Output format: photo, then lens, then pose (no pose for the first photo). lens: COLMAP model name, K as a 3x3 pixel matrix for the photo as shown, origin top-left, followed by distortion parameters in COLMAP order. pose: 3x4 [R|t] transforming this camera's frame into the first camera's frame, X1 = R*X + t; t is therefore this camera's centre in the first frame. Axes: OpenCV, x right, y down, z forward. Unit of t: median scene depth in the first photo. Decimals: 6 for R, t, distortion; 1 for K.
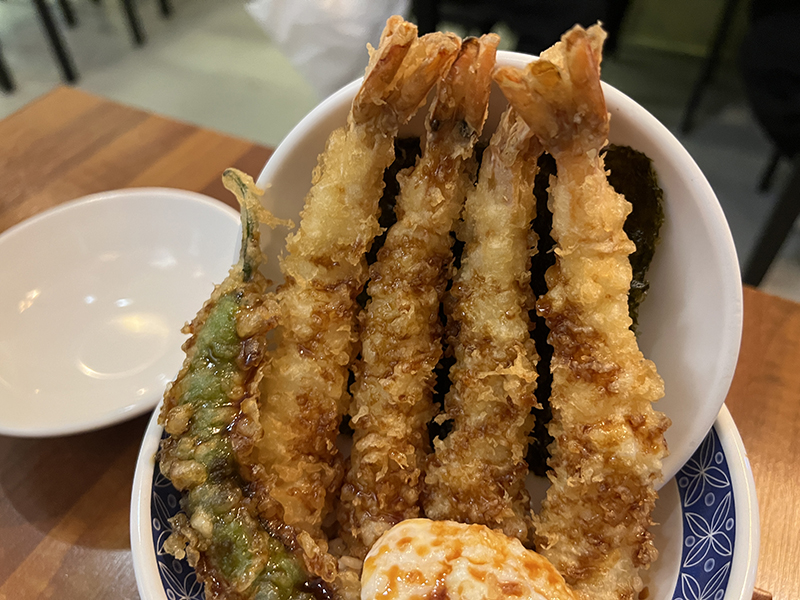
lens RADIAL K [[631.5, 0, 399.8], [0, 631.5, 310.4], [0, 0, 1]] dist [0.085416, -0.297039]
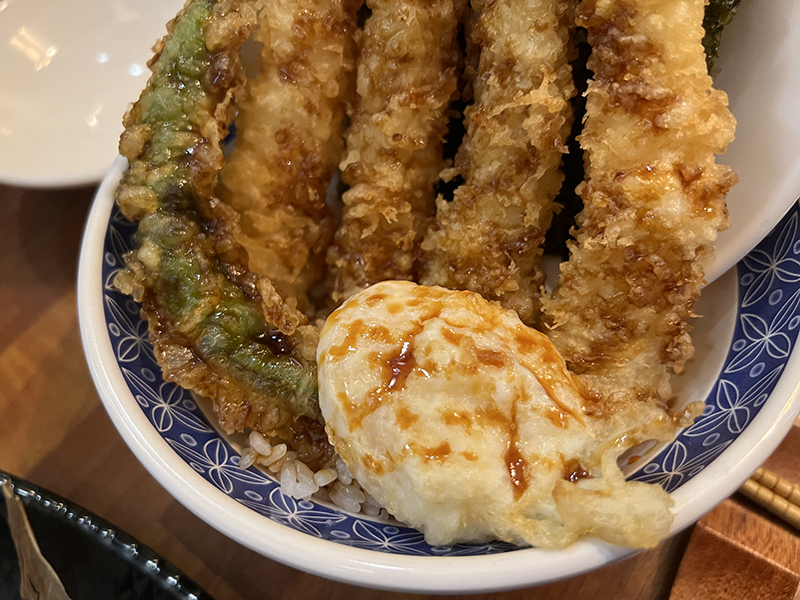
lens RADIAL K [[631.5, 0, 399.8], [0, 631.5, 310.4], [0, 0, 1]] dist [0.085416, -0.297039]
pose [[0.987003, 0.096061, -0.128833, 0.137414], [-0.064954, 0.971742, 0.226933, 0.174607], [0.146992, -0.215615, 0.965351, 0.178095]]
